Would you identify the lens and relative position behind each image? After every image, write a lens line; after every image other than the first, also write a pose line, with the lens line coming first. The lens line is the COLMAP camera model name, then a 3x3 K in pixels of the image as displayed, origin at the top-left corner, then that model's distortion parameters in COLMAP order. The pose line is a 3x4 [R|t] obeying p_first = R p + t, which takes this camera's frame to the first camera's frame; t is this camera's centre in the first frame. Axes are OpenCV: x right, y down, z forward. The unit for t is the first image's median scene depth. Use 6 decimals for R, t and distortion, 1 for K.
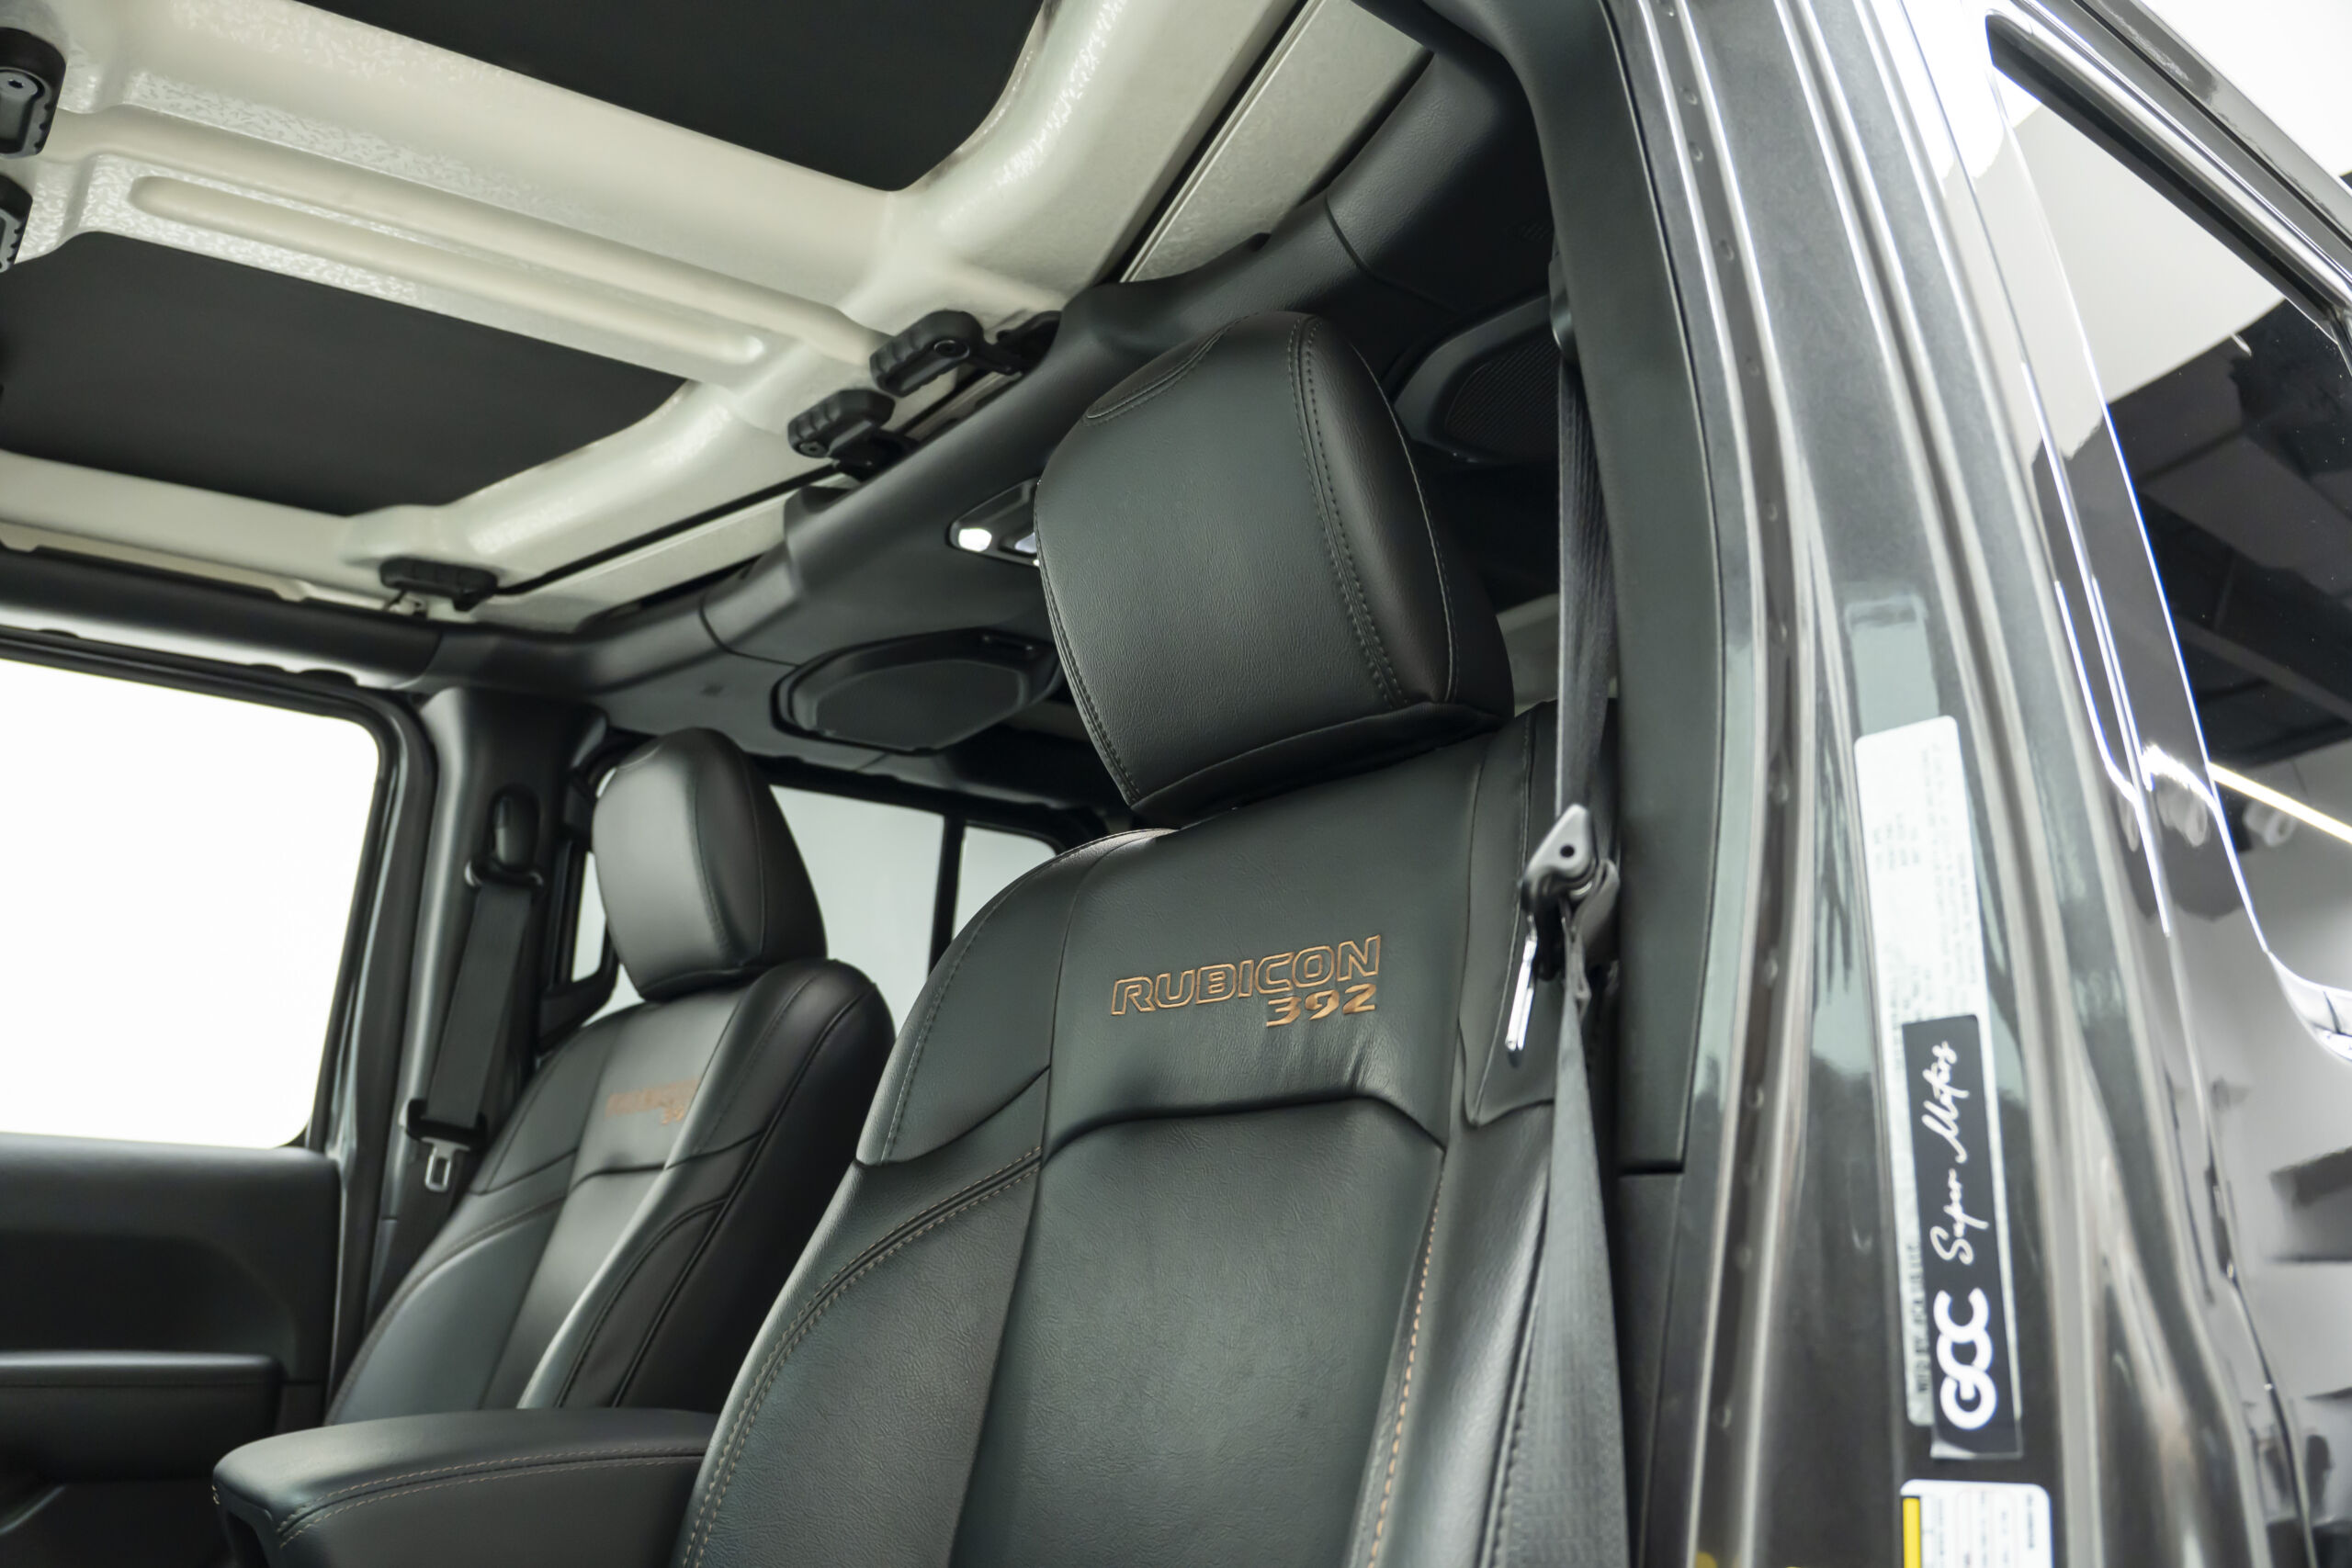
lens RADIAL K [[1878.5, 0, 1159.8], [0, 1878.5, 788.3], [0, 0, 1]] dist [-0.207193, 0.116348]
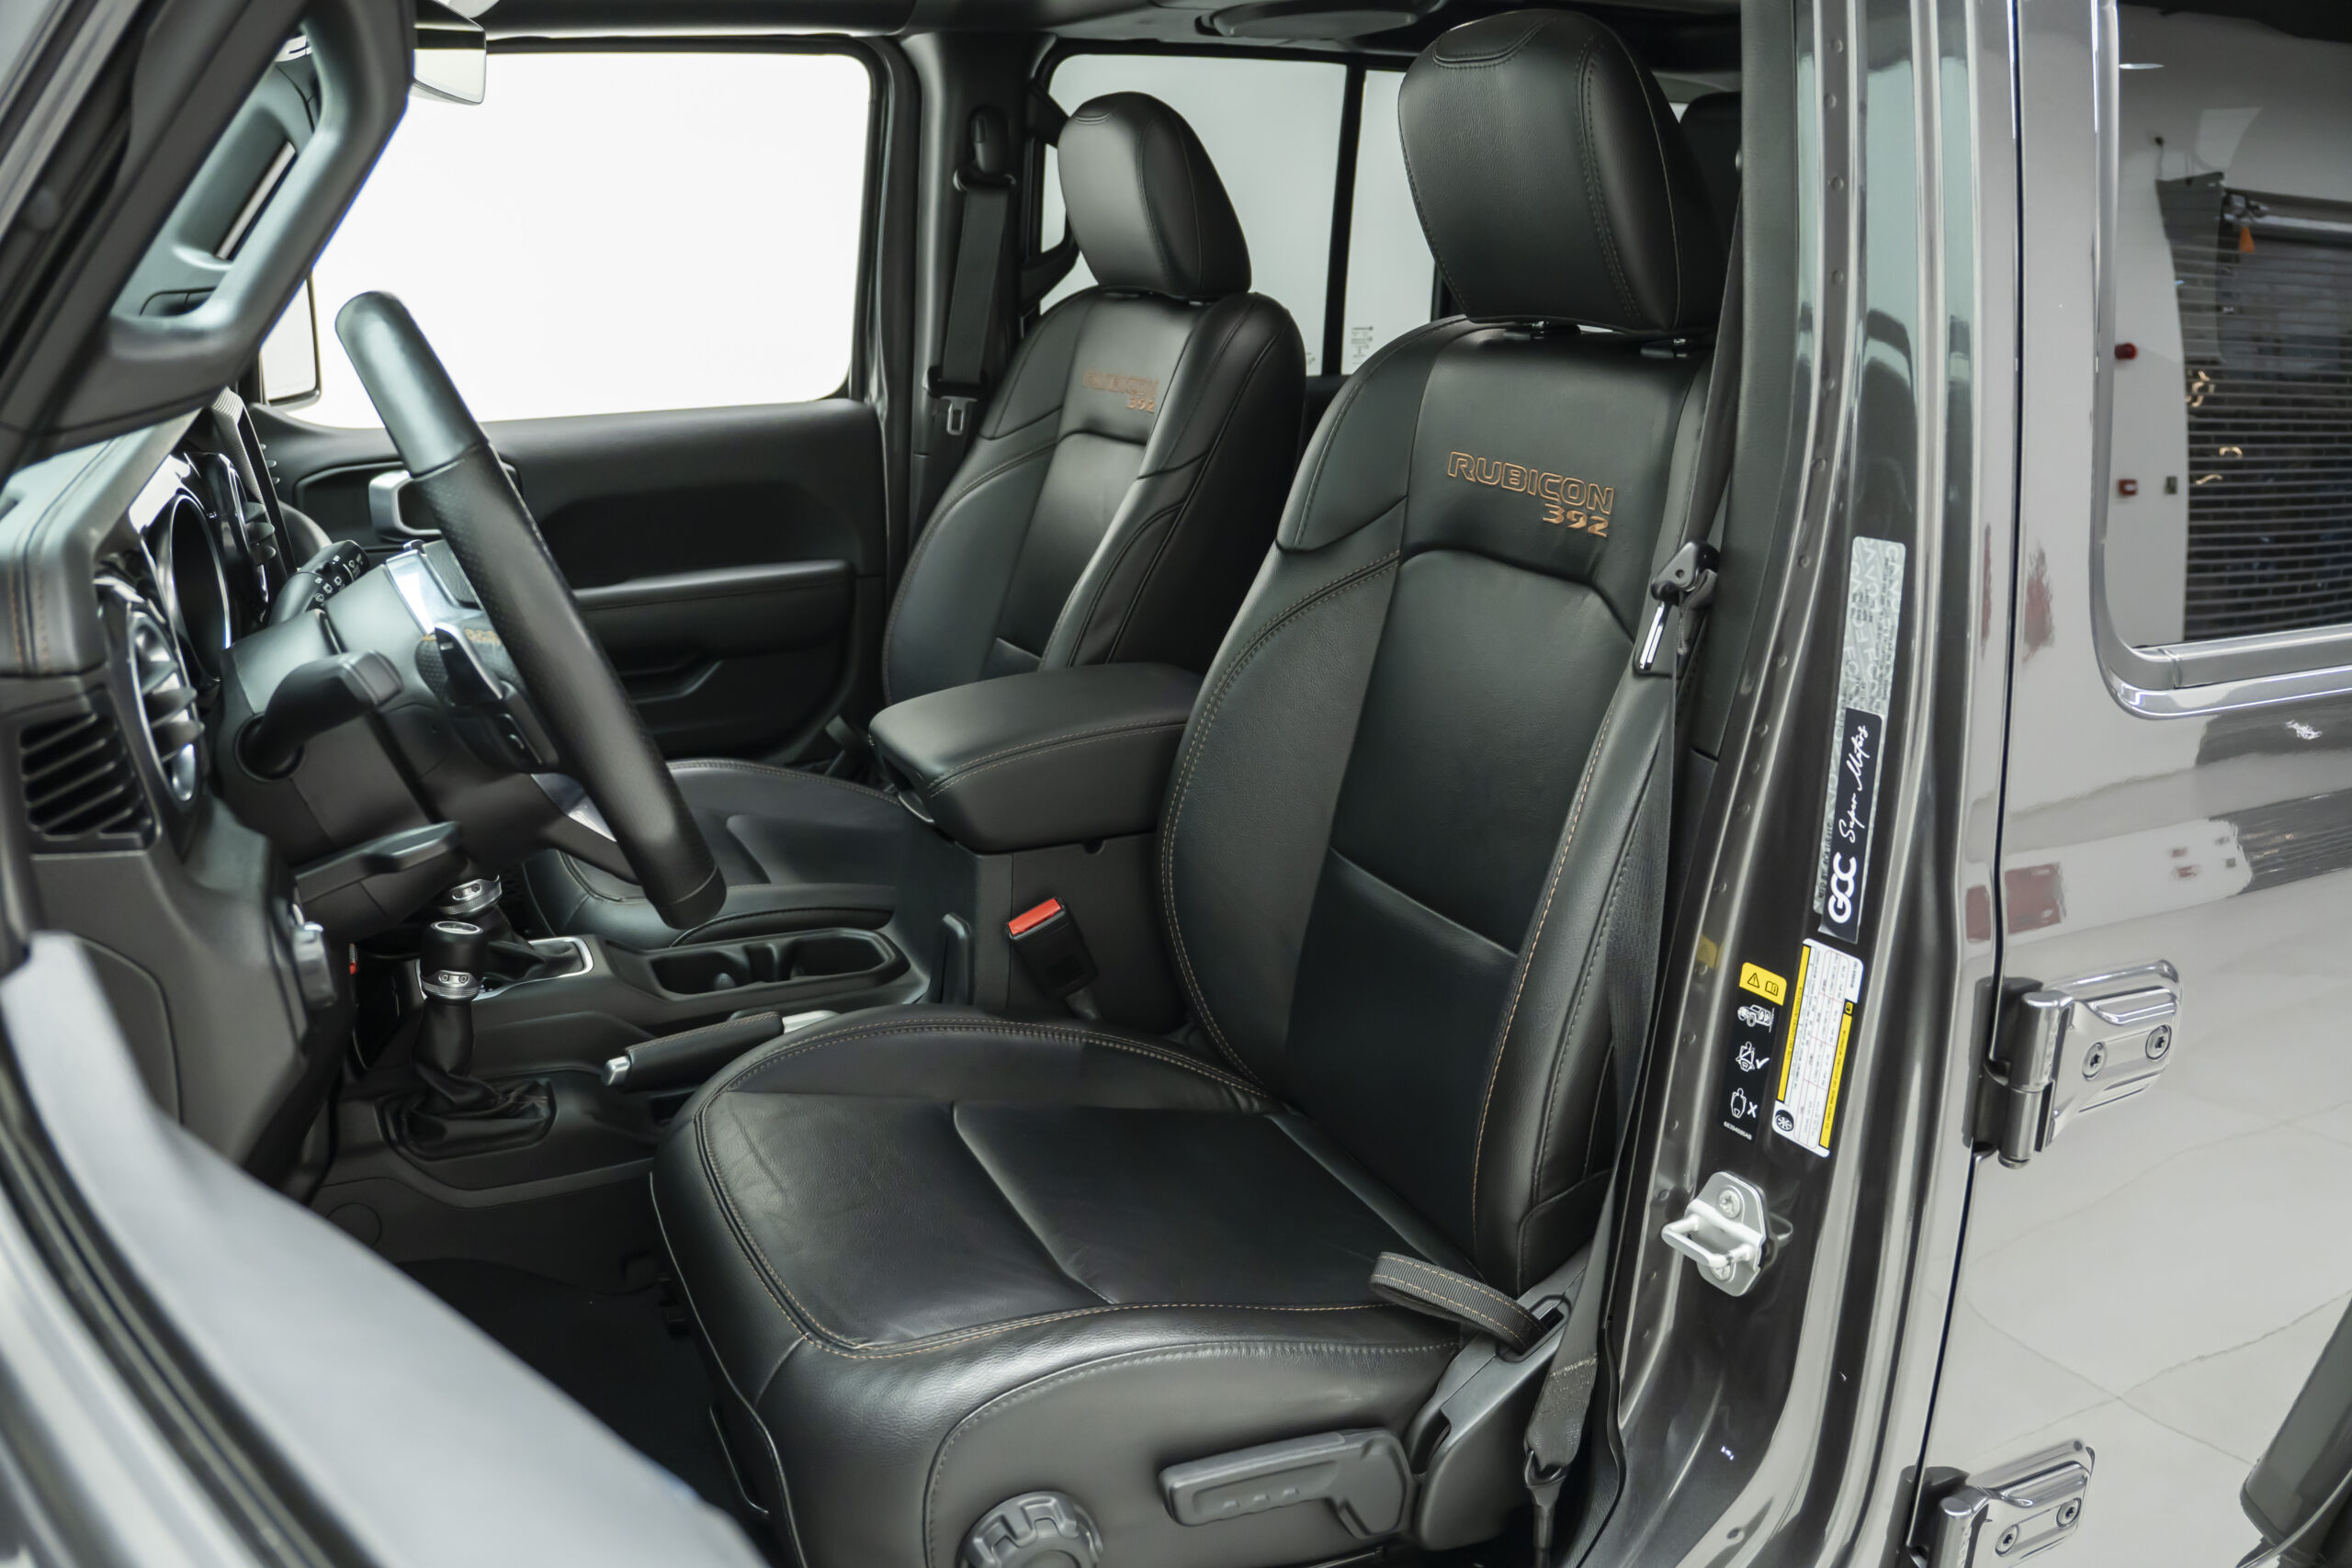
lens RADIAL K [[1878.5, 0, 1159.8], [0, 1878.5, 788.3], [0, 0, 1]] dist [-0.207193, 0.116348]
pose [[0.976153, 0.065267, -0.207038, 0.074511], [0.053540, 0.851887, 0.520982, -0.458542], [0.210376, -0.519643, 0.828078, -0.399175]]
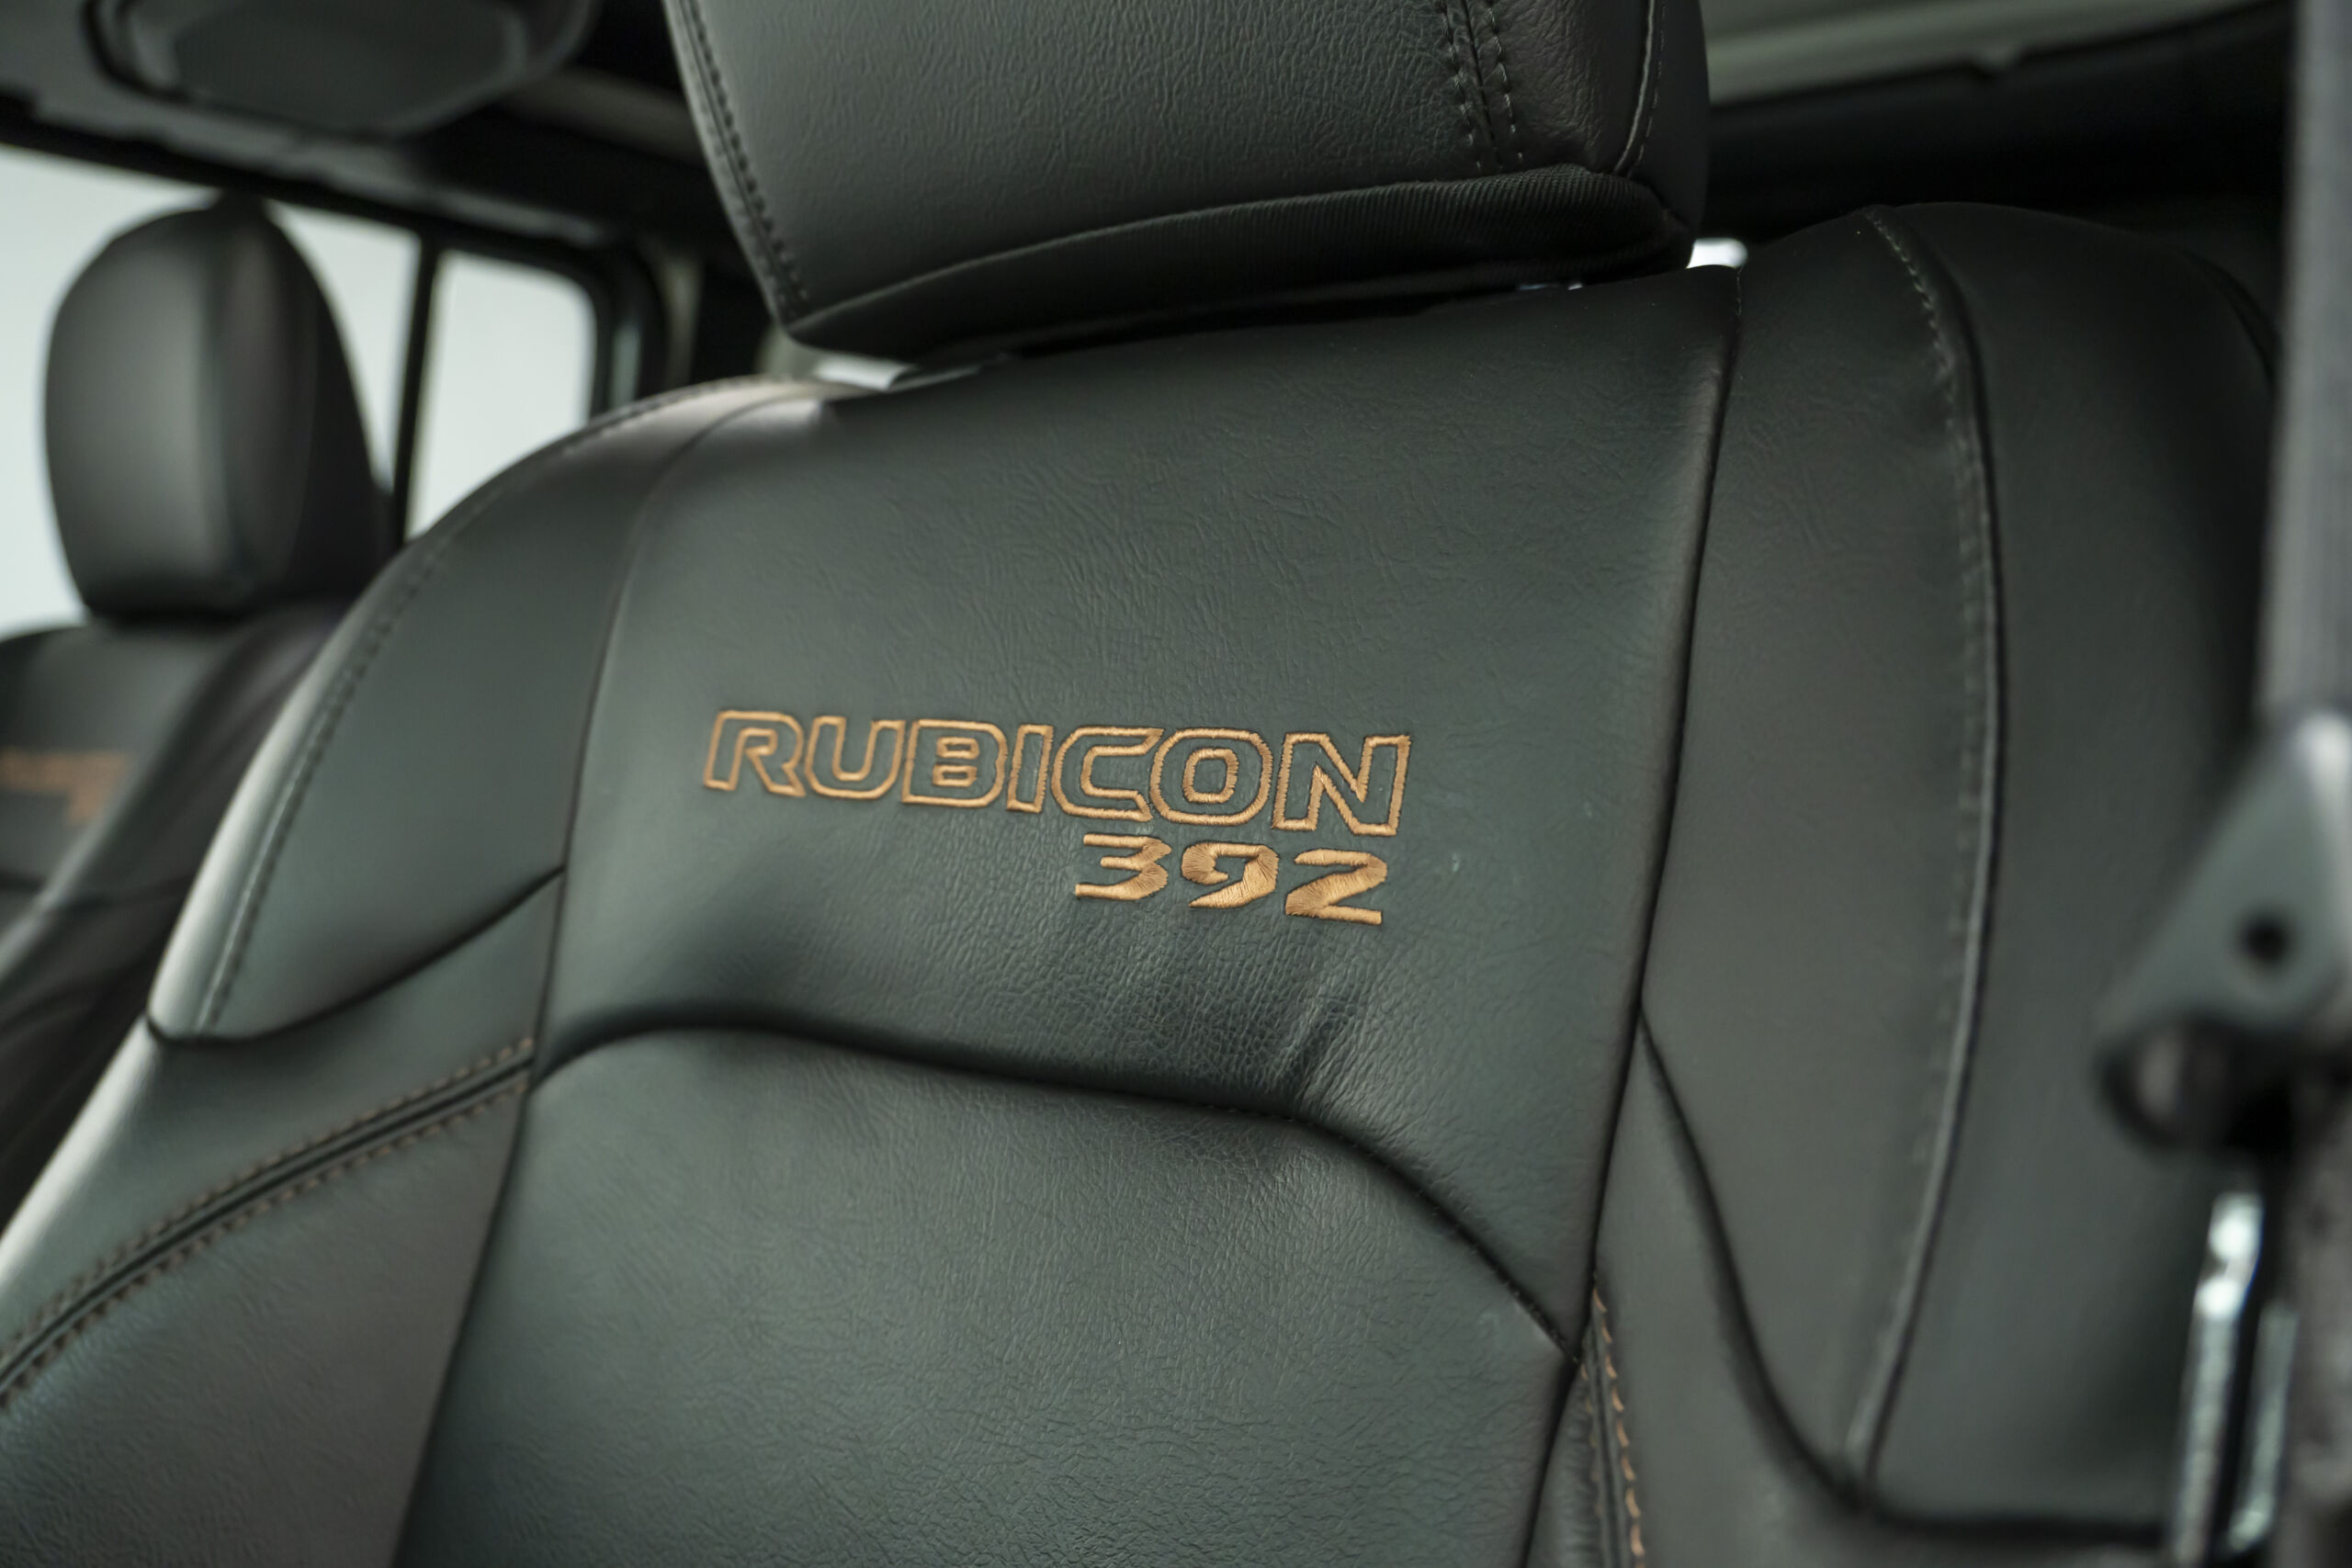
lens RADIAL K [[2064.1, 0, 1176.0], [0, 2064.1, 784.0], [0, 0, 1]] dist [-0.169550, 0.106378]
pose [[0.974071, 0.081255, 0.211147, -0.019981], [-0.125438, 0.970662, 0.205137, 0.004194], [-0.188284, -0.226304, 0.955686, 0.521942]]
